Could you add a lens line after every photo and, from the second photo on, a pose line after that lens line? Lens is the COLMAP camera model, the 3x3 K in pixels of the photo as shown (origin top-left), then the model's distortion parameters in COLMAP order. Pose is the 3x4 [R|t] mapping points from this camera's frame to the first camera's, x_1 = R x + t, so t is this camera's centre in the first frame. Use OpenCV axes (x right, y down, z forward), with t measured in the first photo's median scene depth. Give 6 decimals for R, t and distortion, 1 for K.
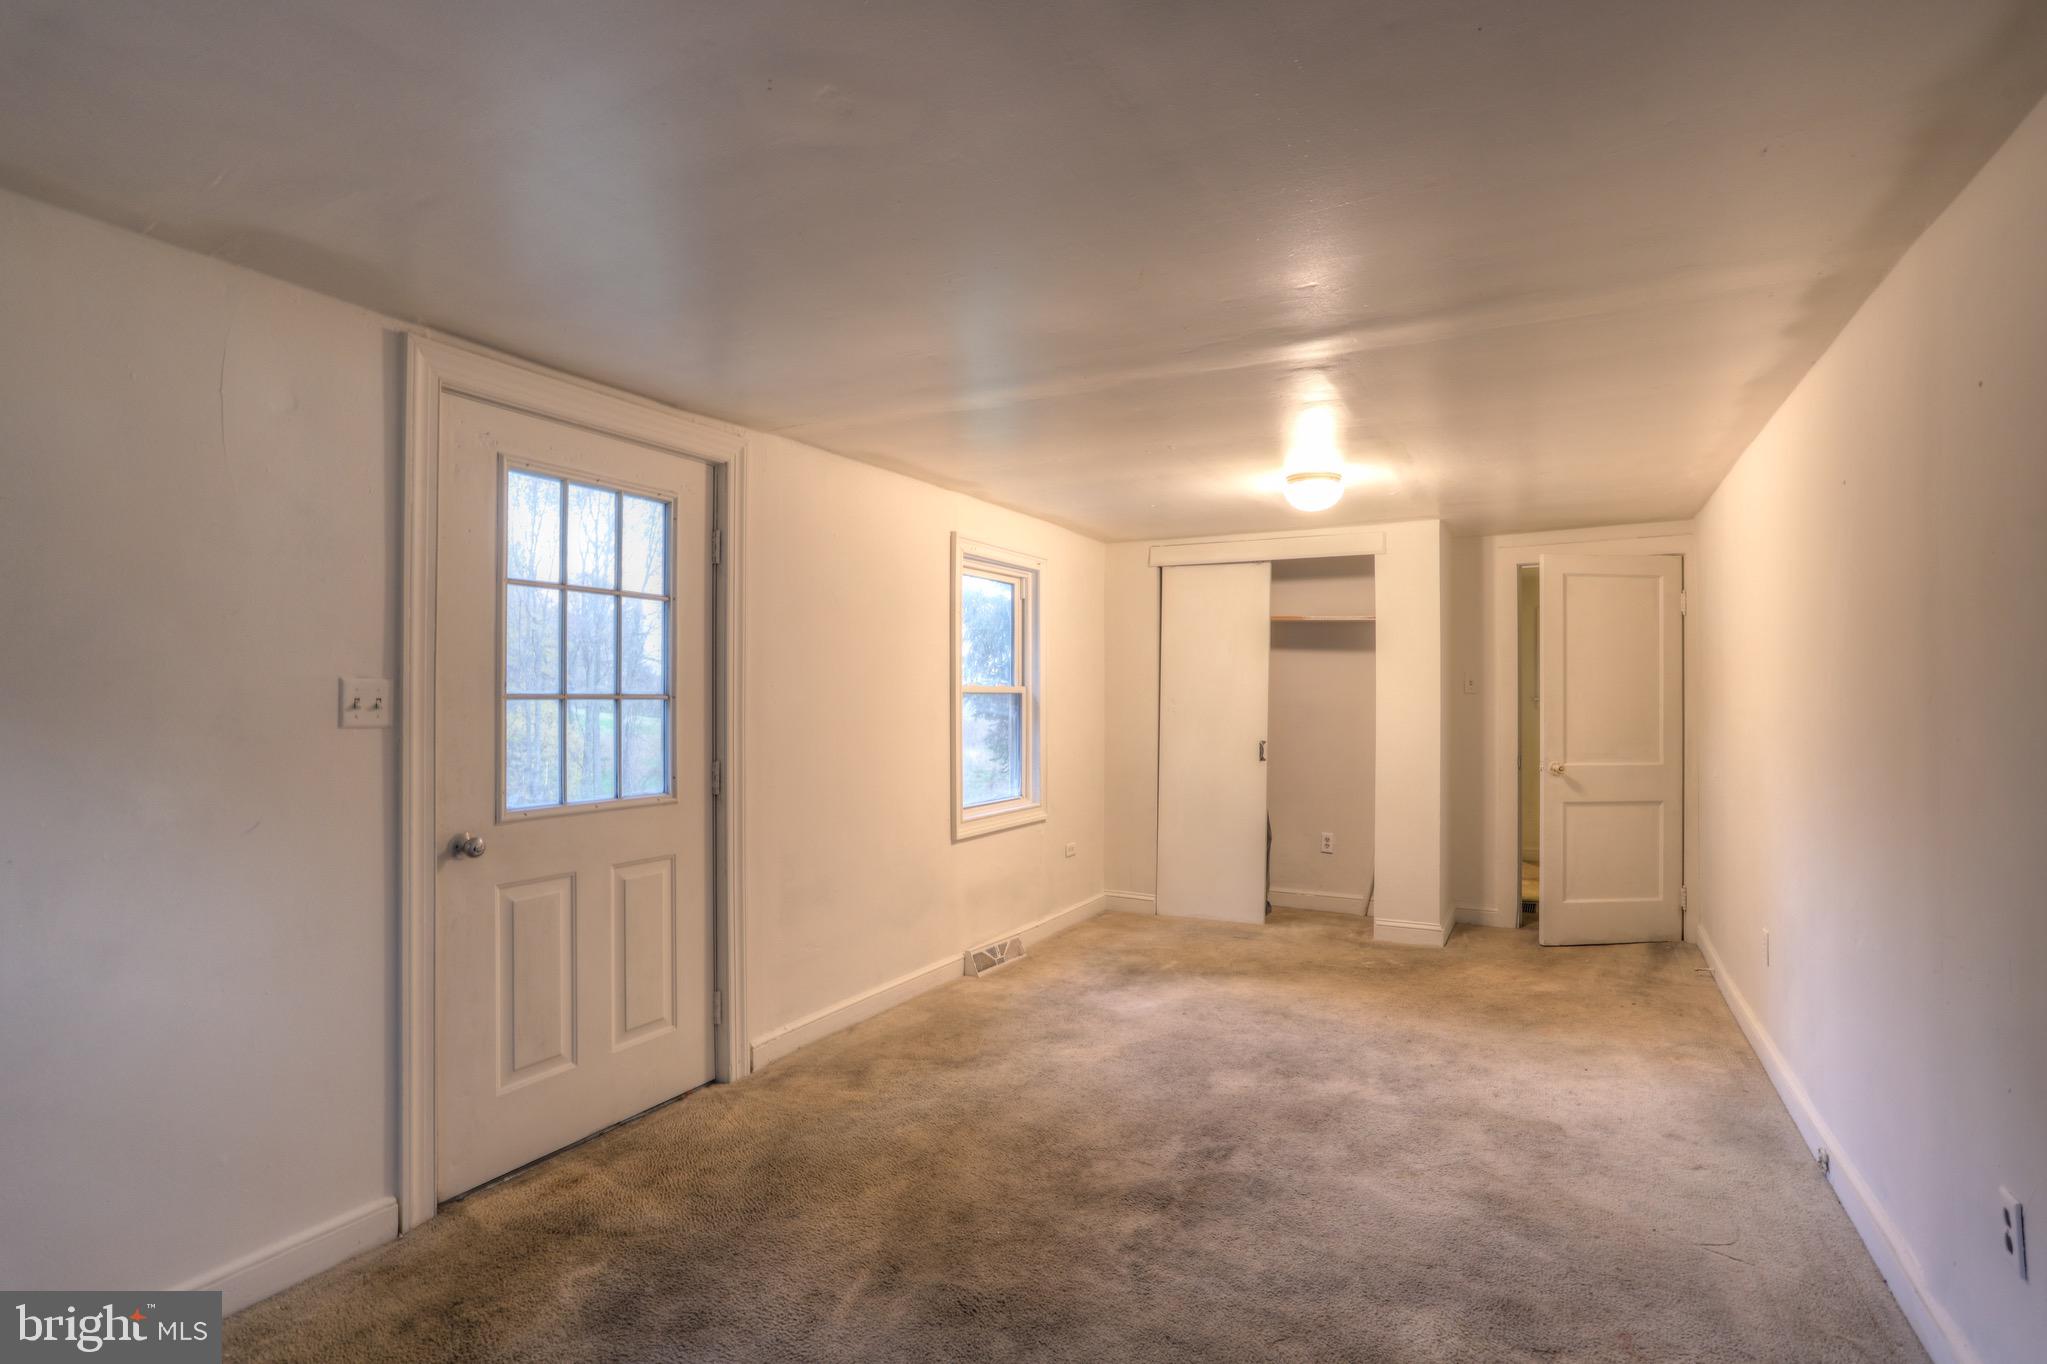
lens RADIAL K [[996.0, 0, 1030.4], [0, 996.0, 701.6], [0, 0, 1]] dist [-0.053359, 0.042630]
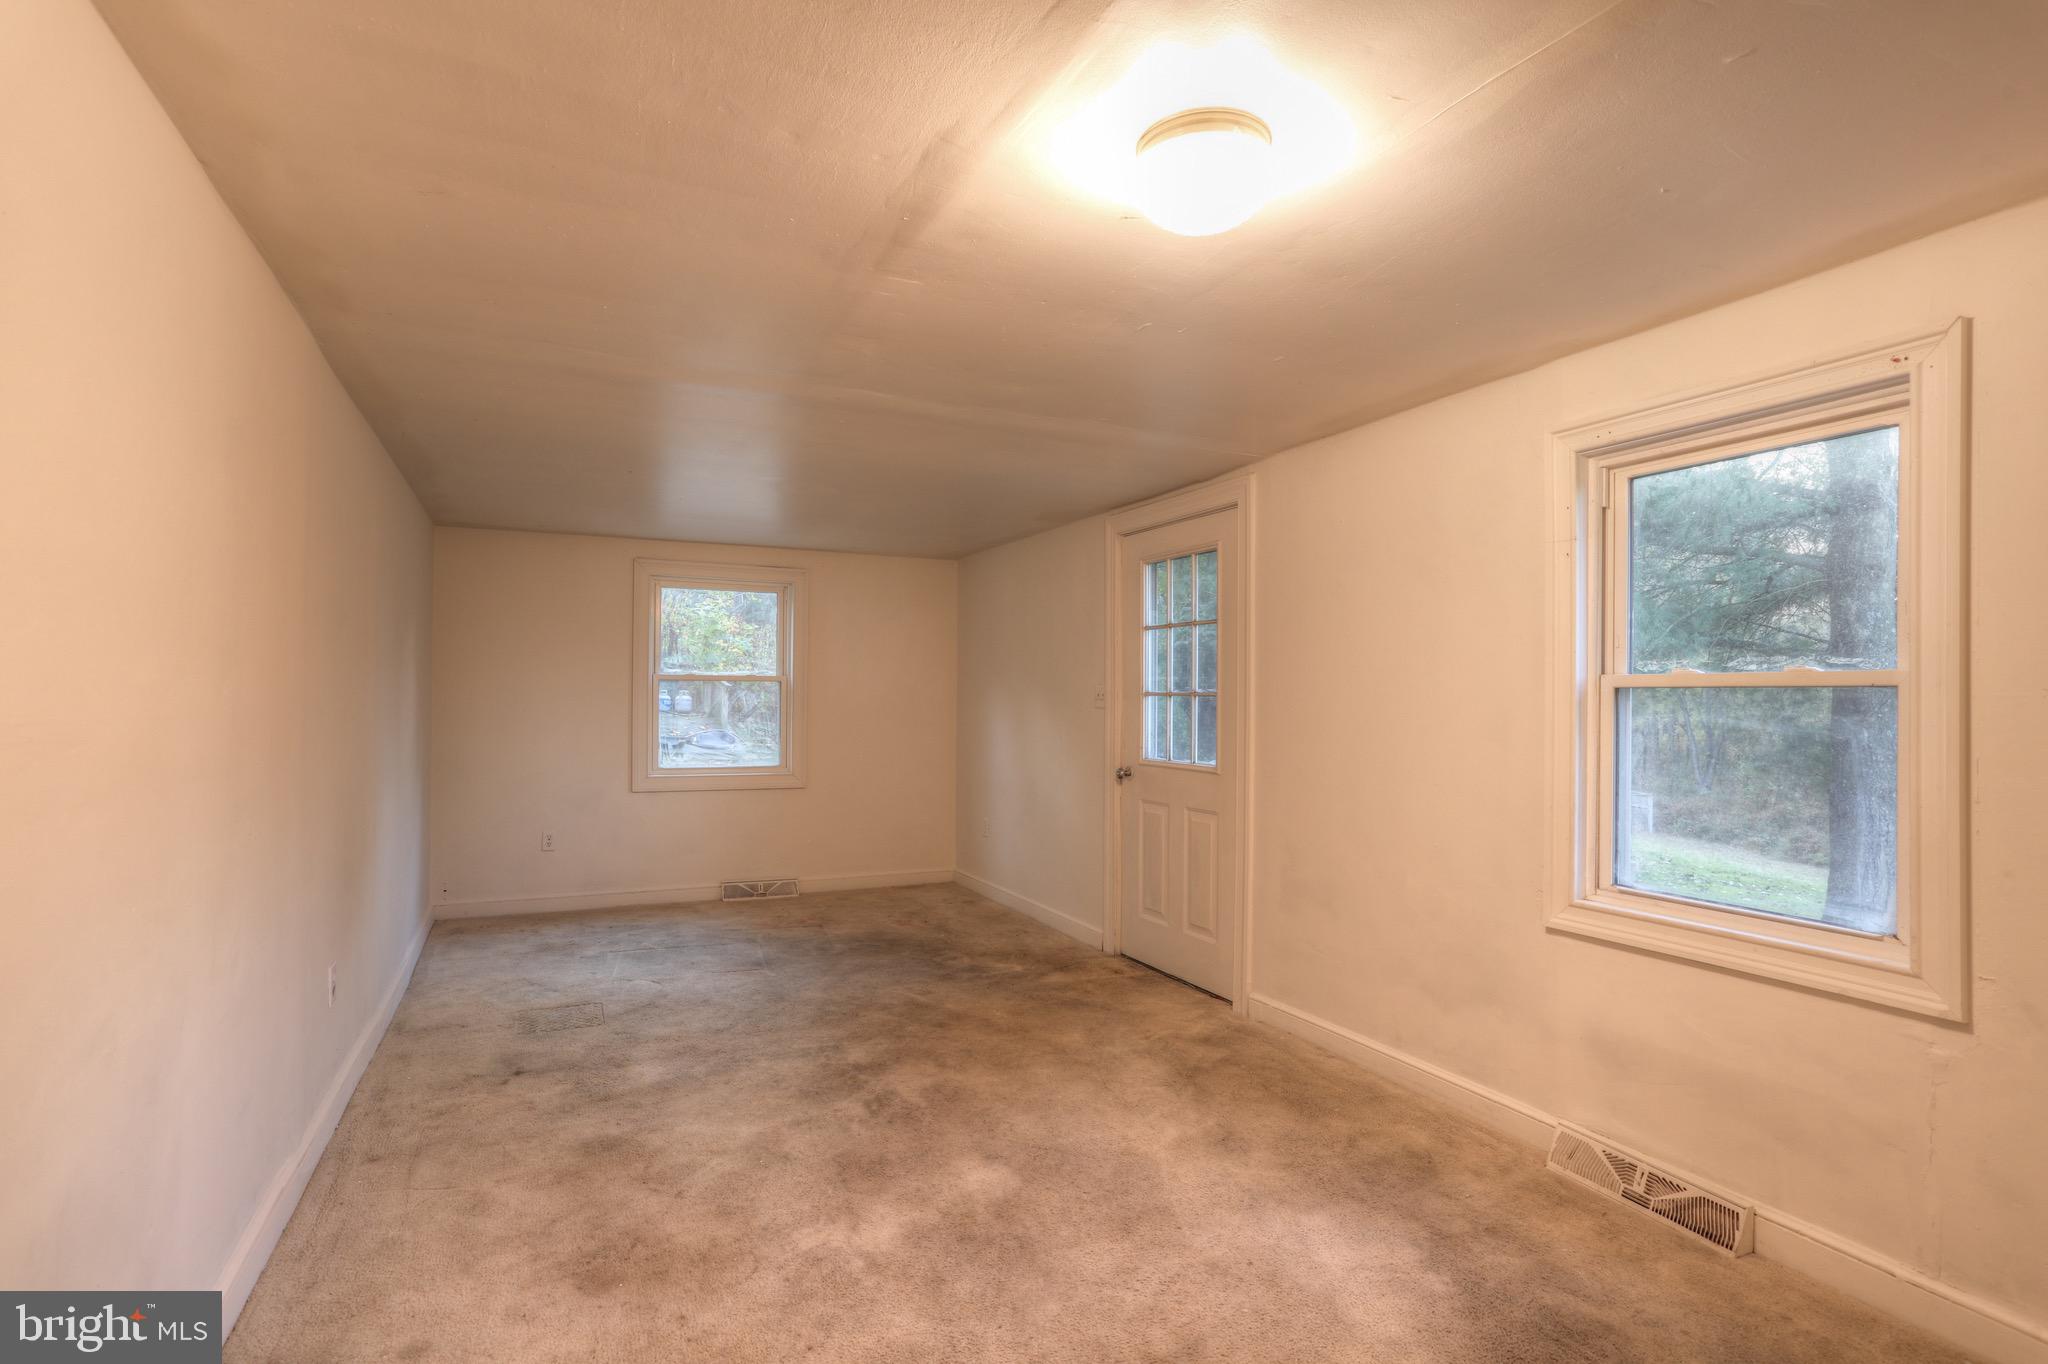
lens RADIAL K [[963.2, 0, 1024.0], [0, 963.2, 682.0], [0, 0, 1]] dist [0.000904, 0.000110]
pose [[-0.578180, -0.014296, -0.815784, 0.769627], [-0.008337, 0.999898, -0.011613, -0.004990], [0.815867, 0.000087, -0.578240, 1.377673]]
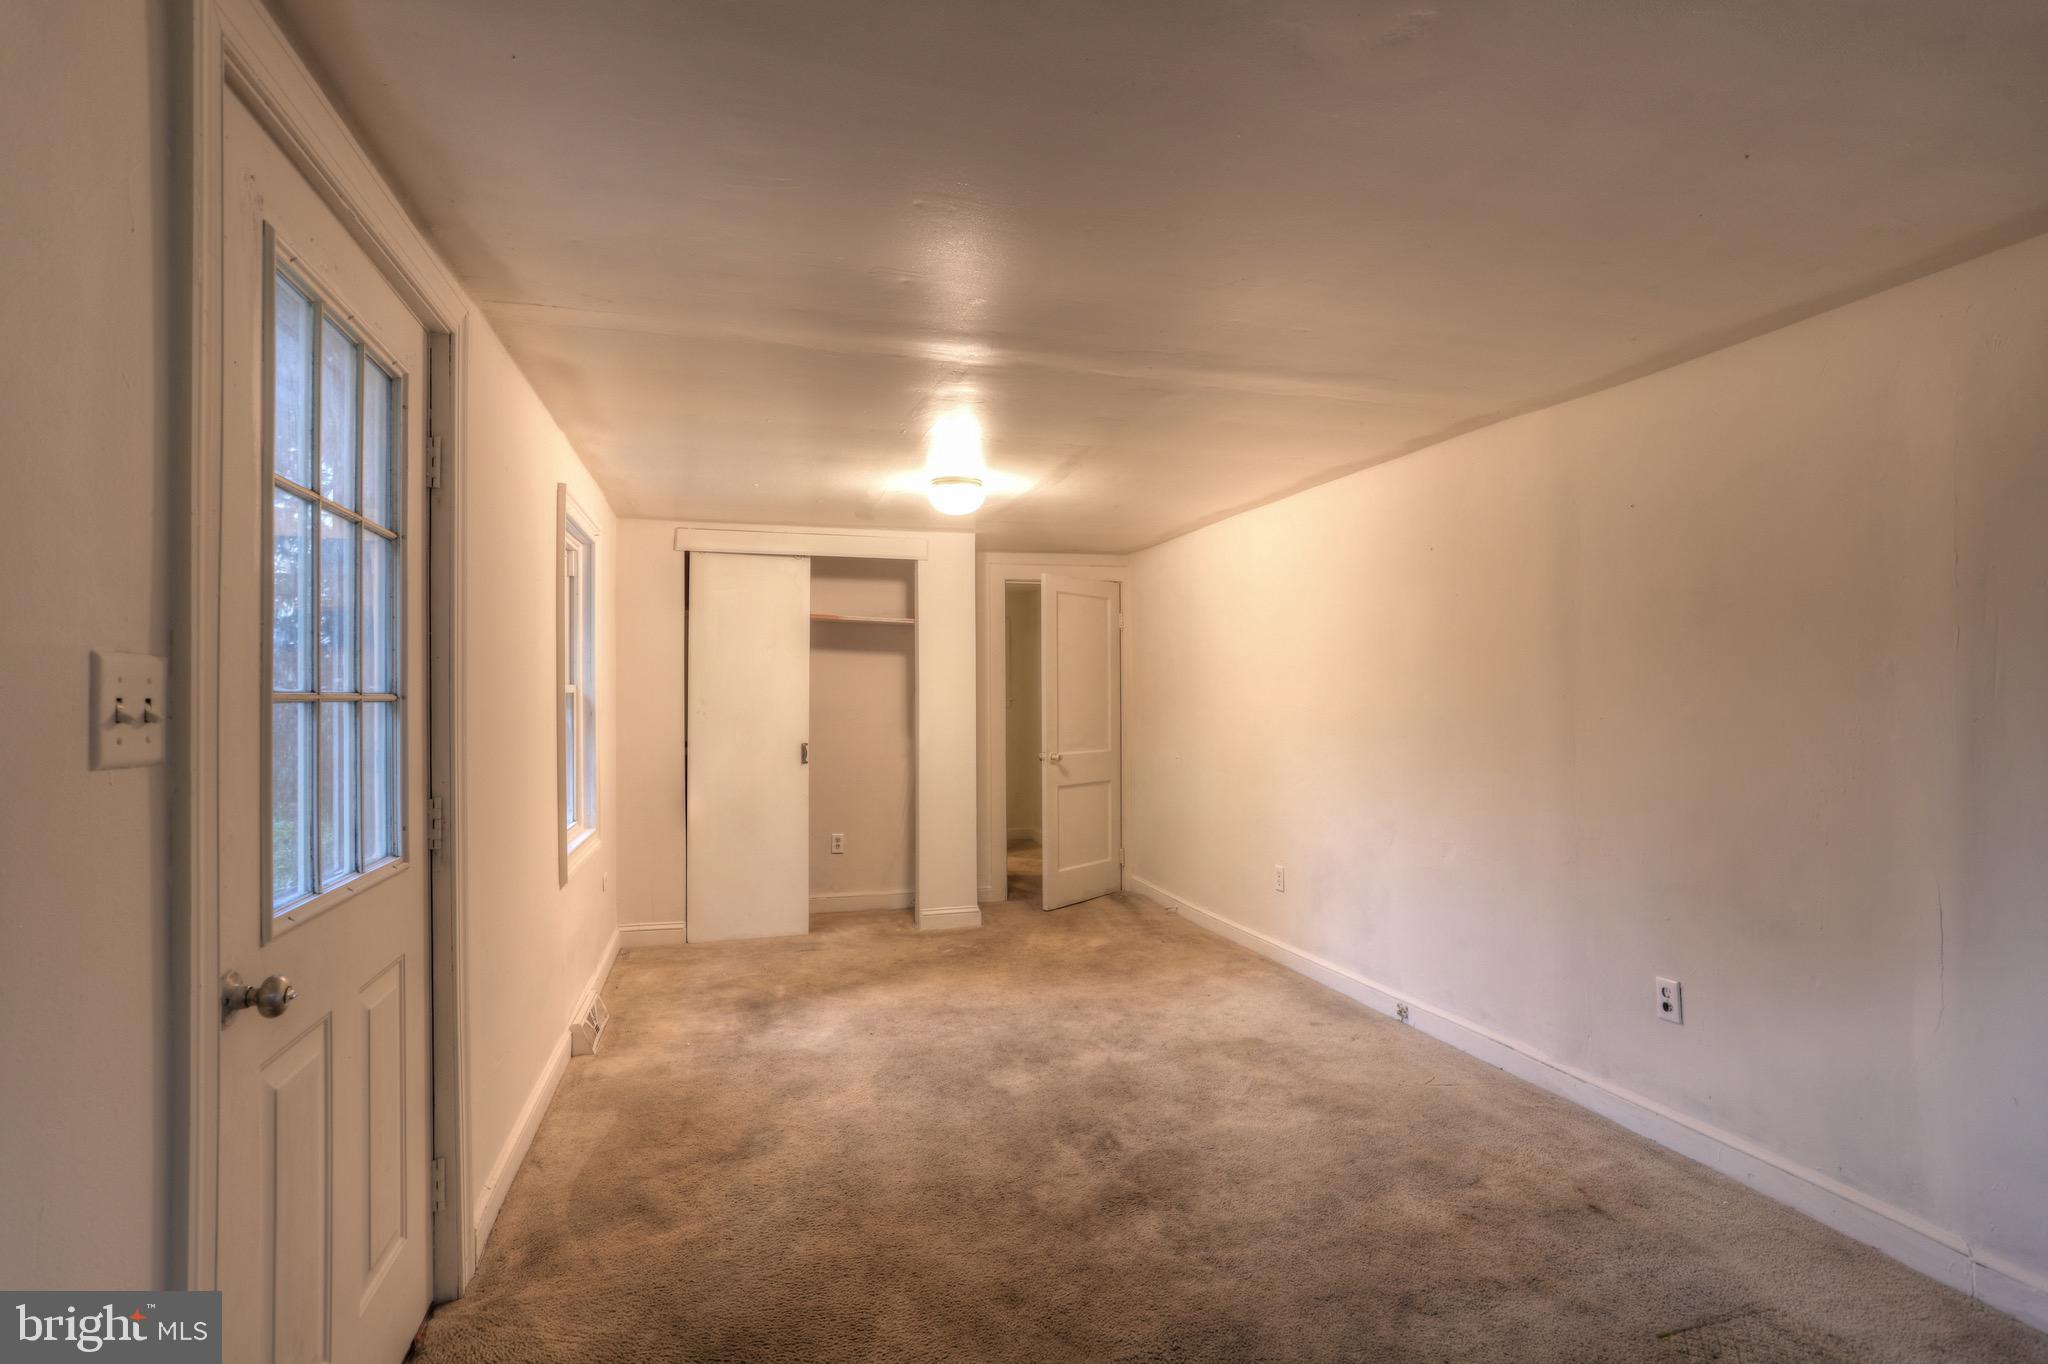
lens RADIAL K [[996.5, 0, 1030.9], [0, 996.5, 701.6], [0, 0, 1]] dist [-0.053359, 0.042630]
pose [[0.702738, -0.005080, 0.711430, -0.461669], [0.006104, 0.999981, 0.001110, -0.000454], [-0.711422, 0.003563, 0.702756, 0.262310]]
